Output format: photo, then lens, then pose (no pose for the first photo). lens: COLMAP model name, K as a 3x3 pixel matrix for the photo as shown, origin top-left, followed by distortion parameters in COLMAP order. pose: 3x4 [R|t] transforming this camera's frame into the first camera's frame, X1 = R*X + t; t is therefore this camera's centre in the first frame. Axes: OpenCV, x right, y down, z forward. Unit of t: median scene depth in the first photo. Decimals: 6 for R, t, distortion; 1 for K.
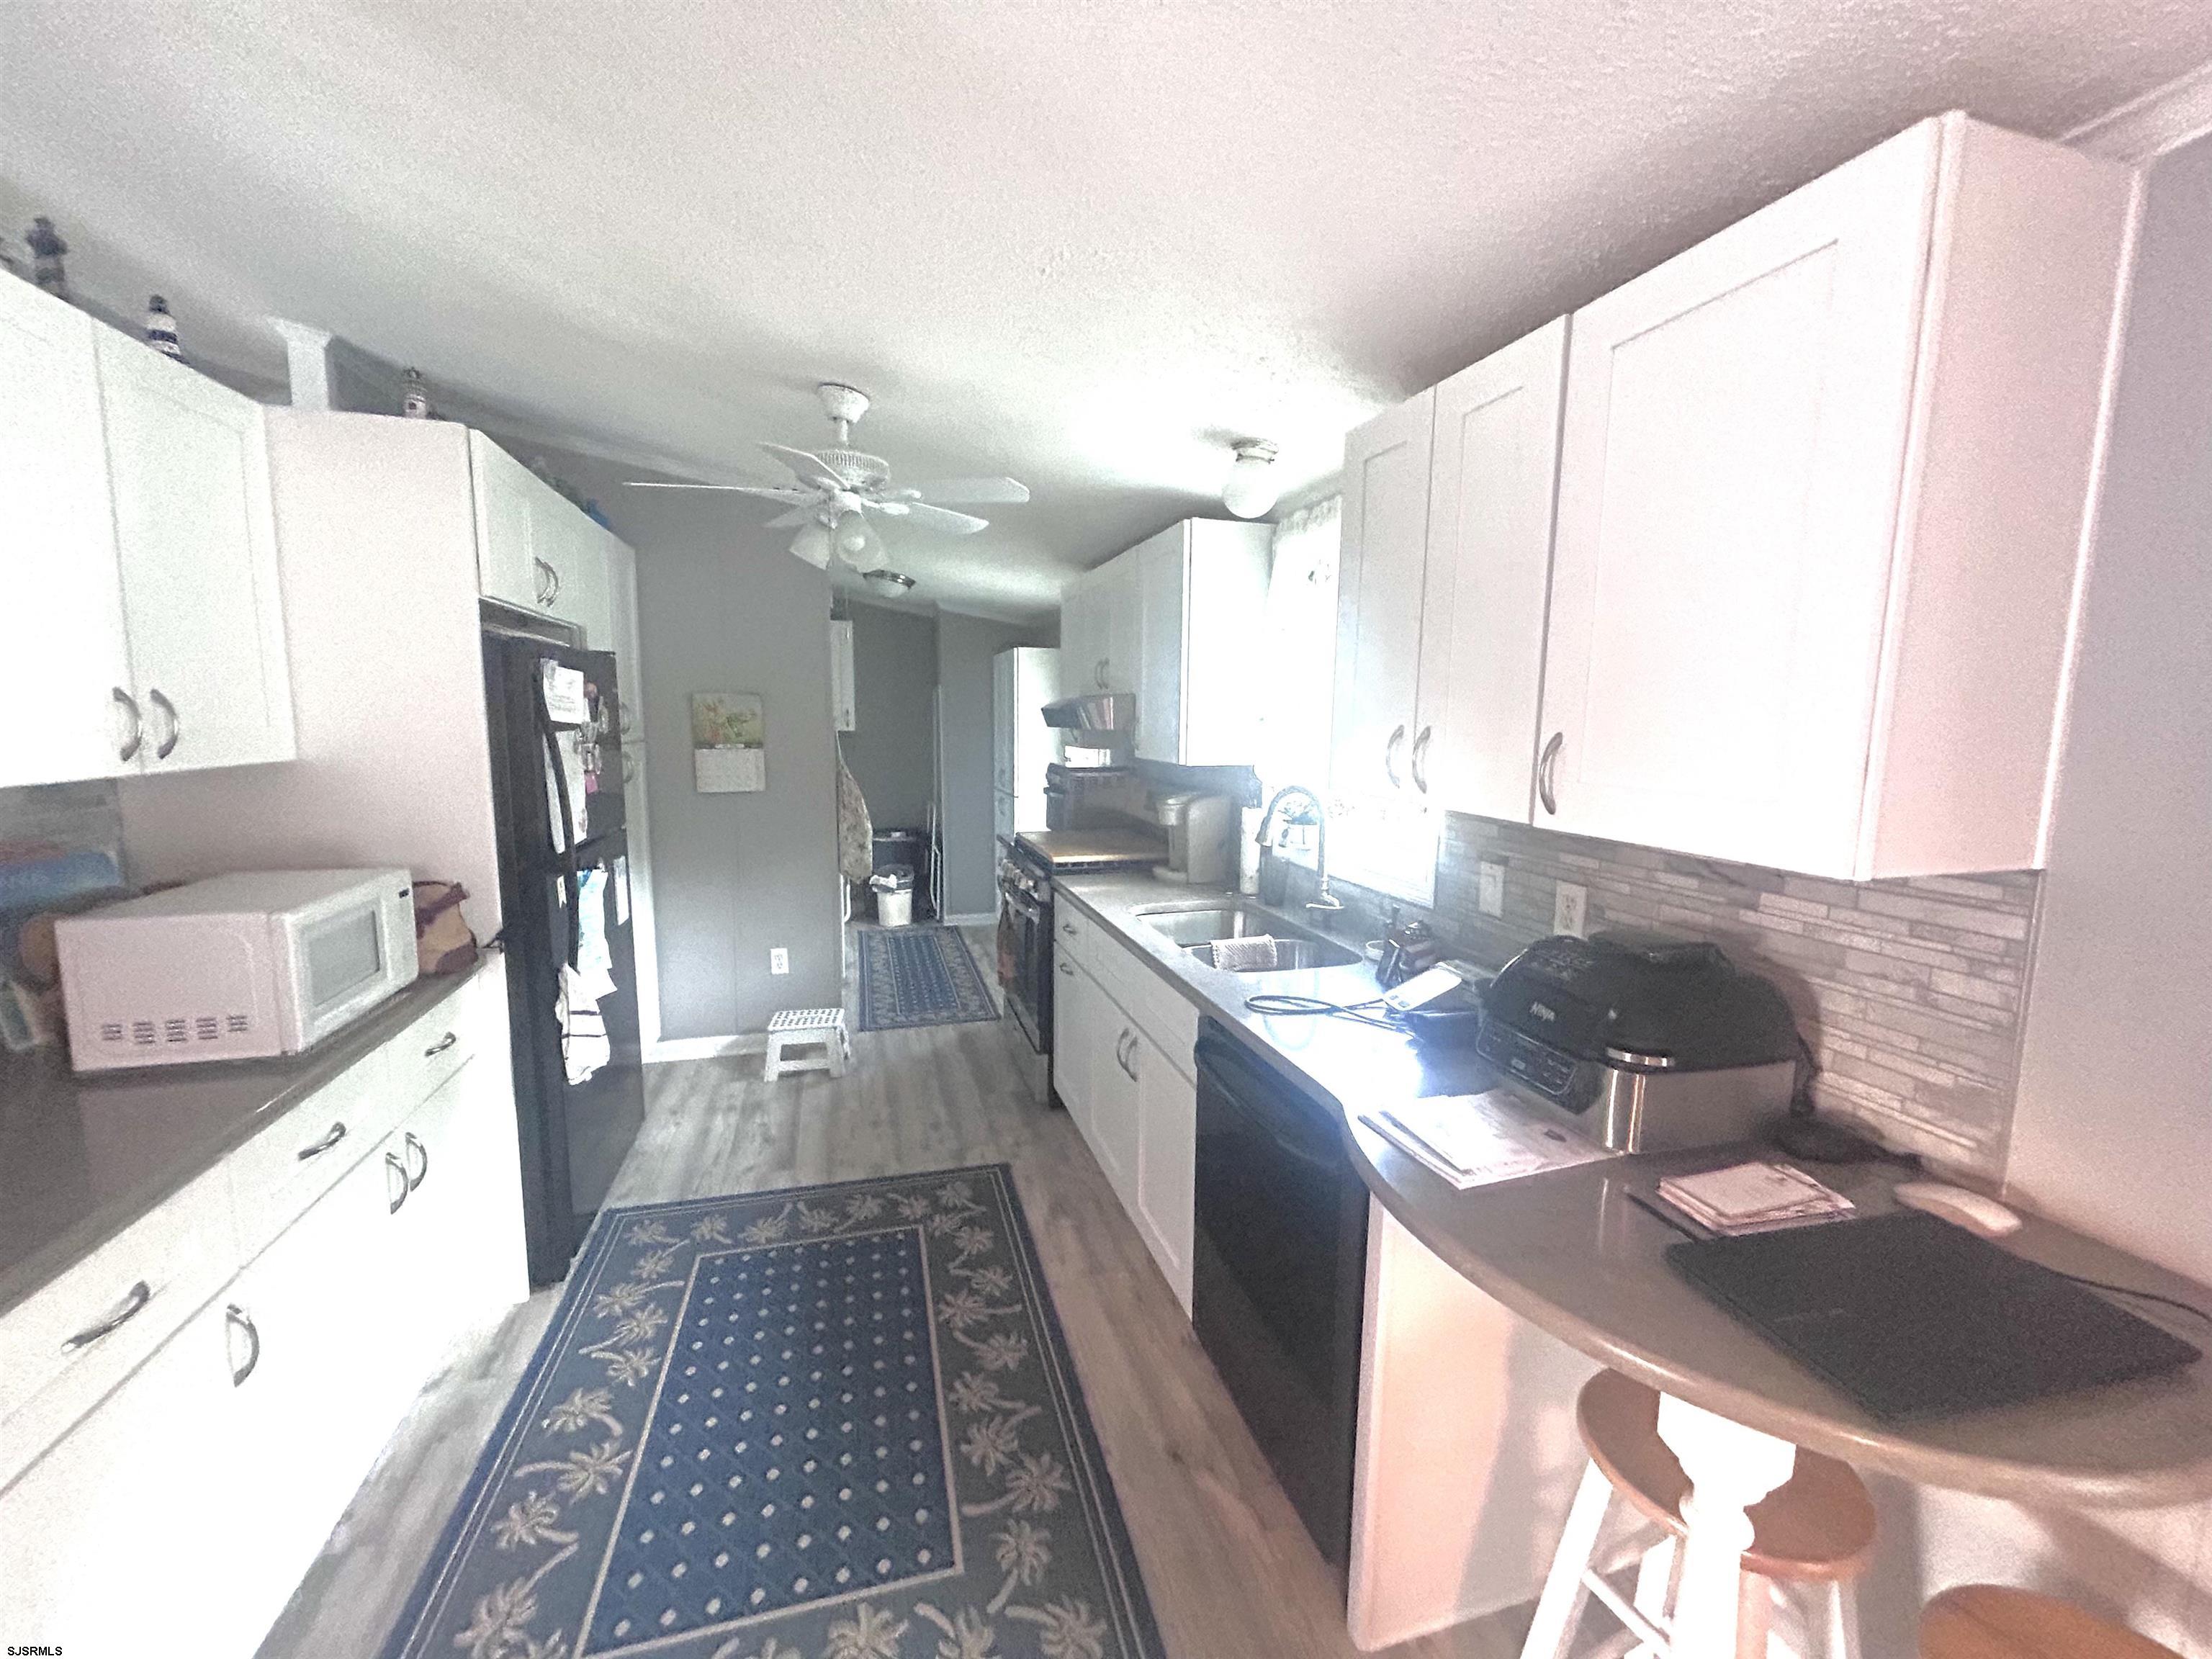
lens RADIAL K [[887.2, 0, 1106.0], [0, 887.2, 829.5], [0, 0, 1]] dist [-0.001894, -0.000127]
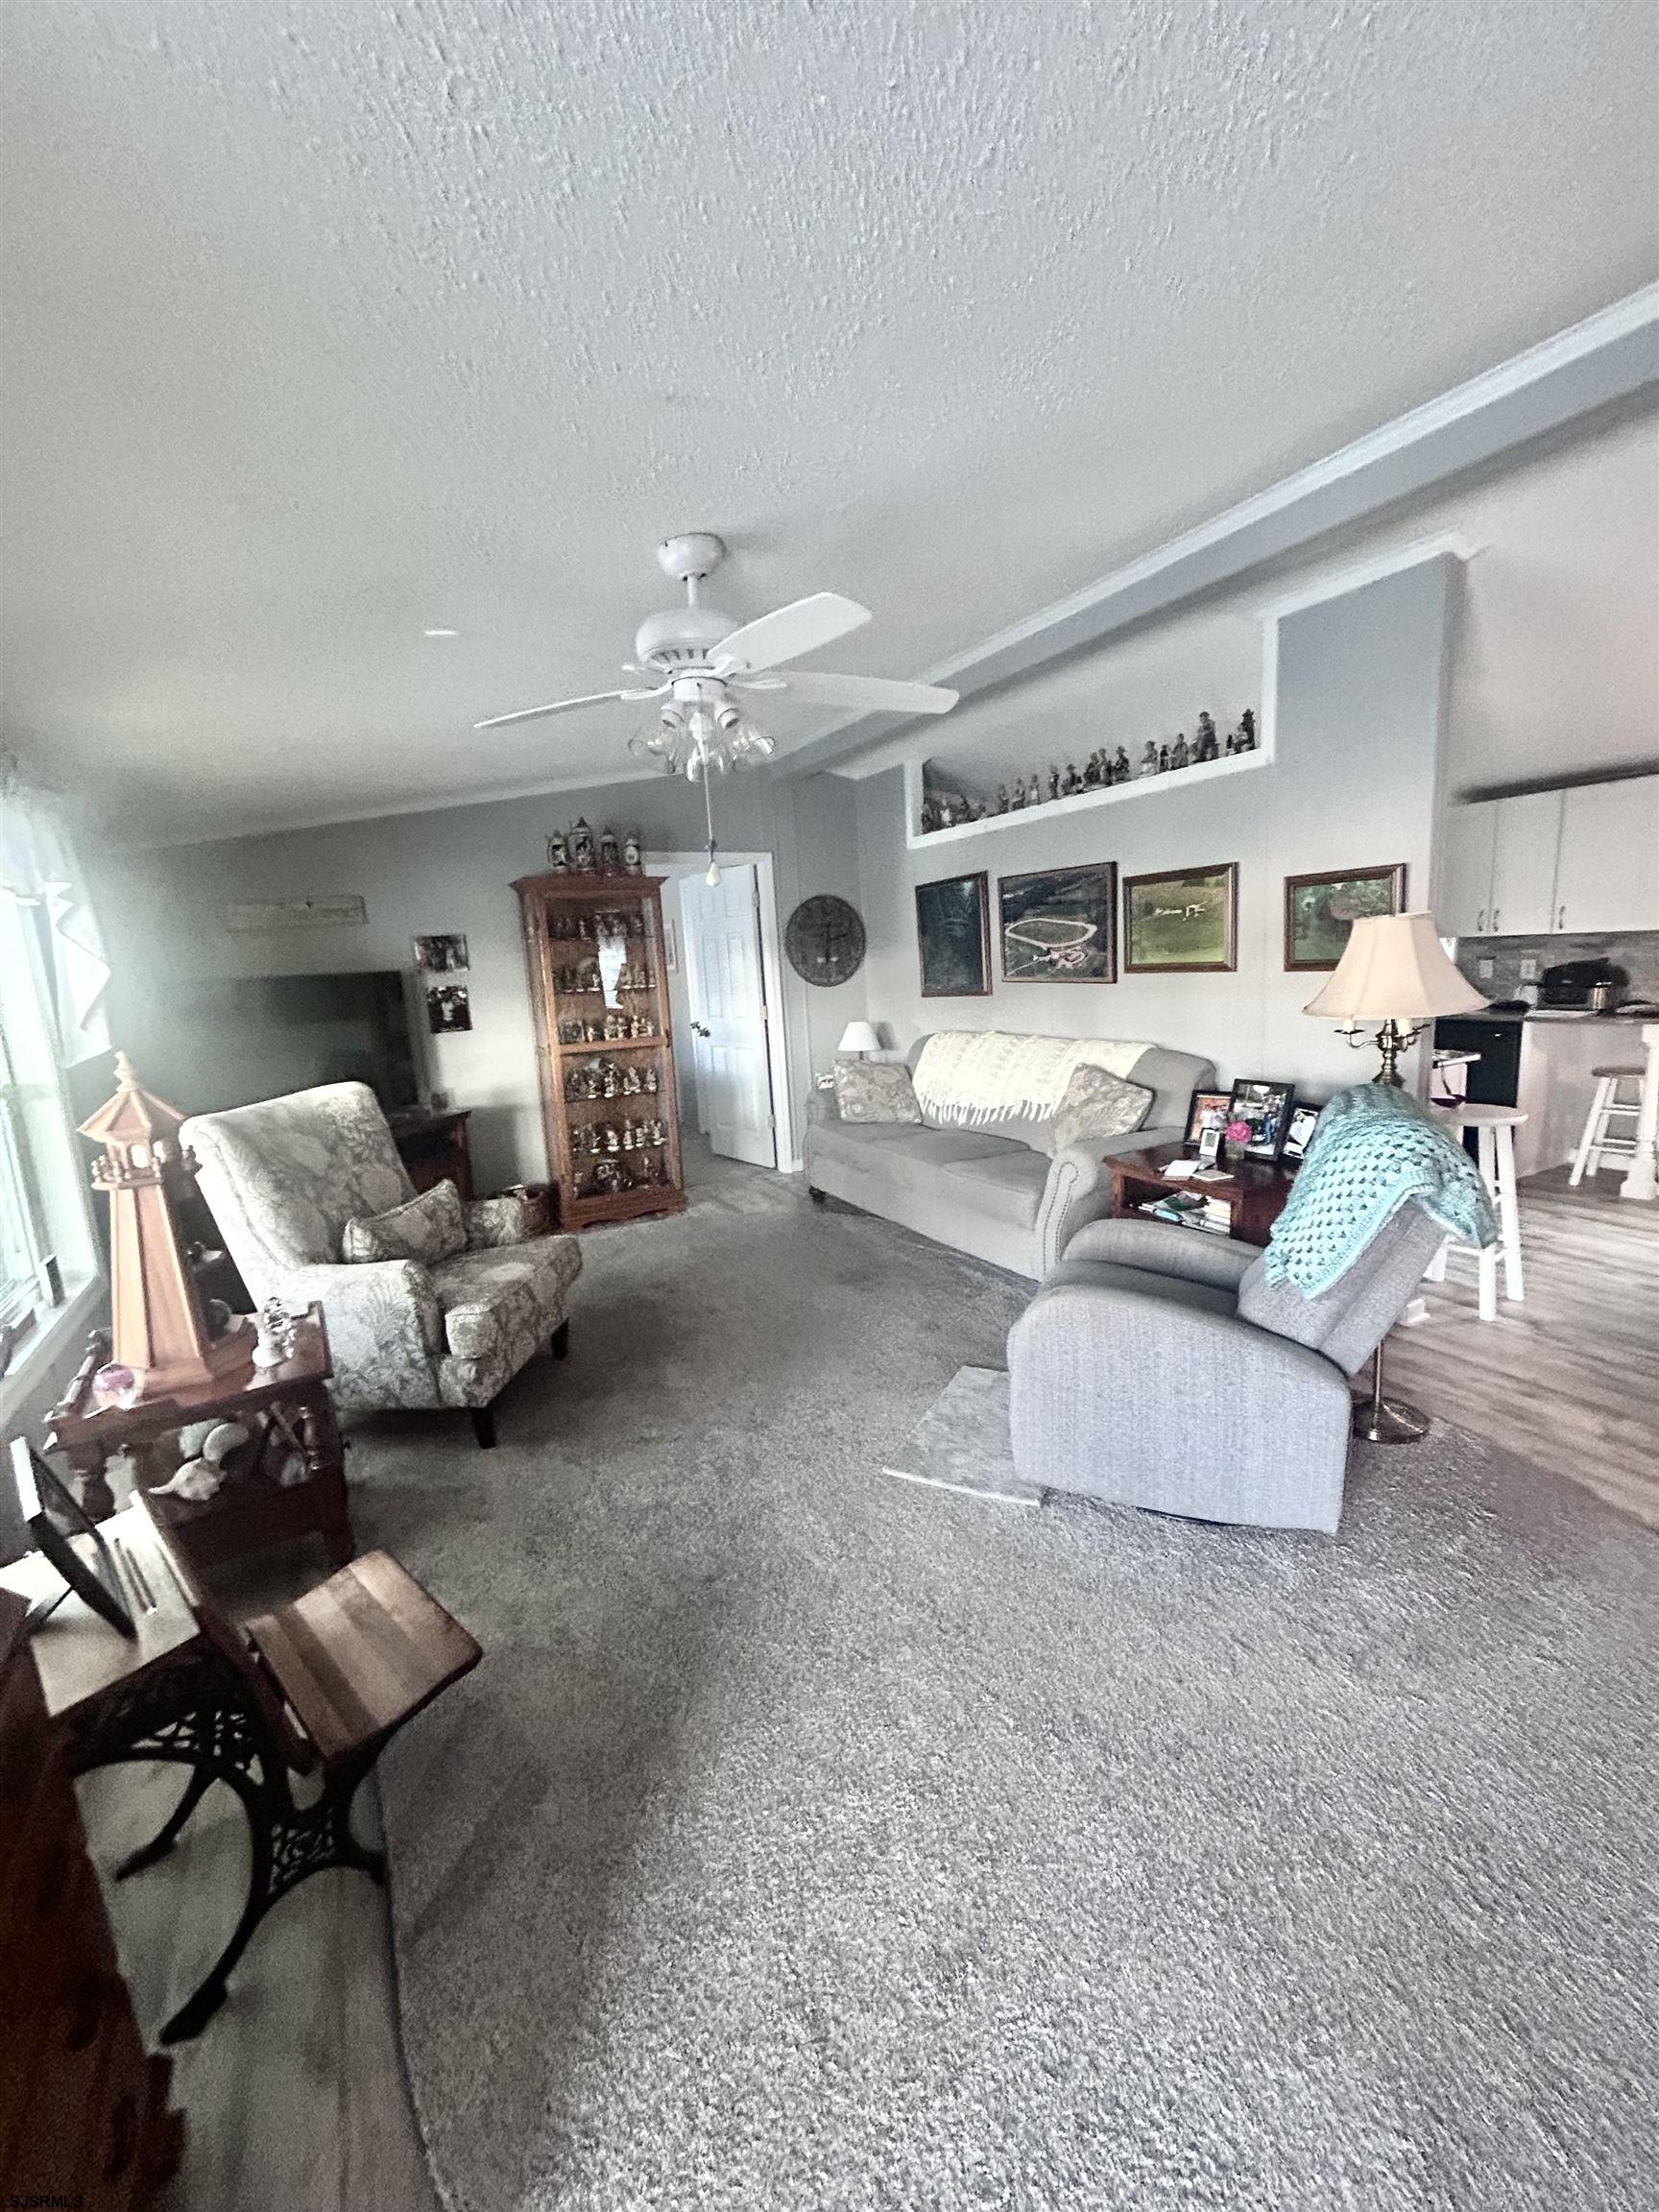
lens RADIAL K [[887.2, 0, 829.5], [0, 887.2, 1106.0], [0, 0, 1]] dist [-0.001894, -0.000127]
pose [[0.972801, -0.099594, 0.209140, -3.297647], [0.091986, 0.994706, 0.045820, 0.264601], [-0.212596, -0.025336, 0.976812, -1.954535]]
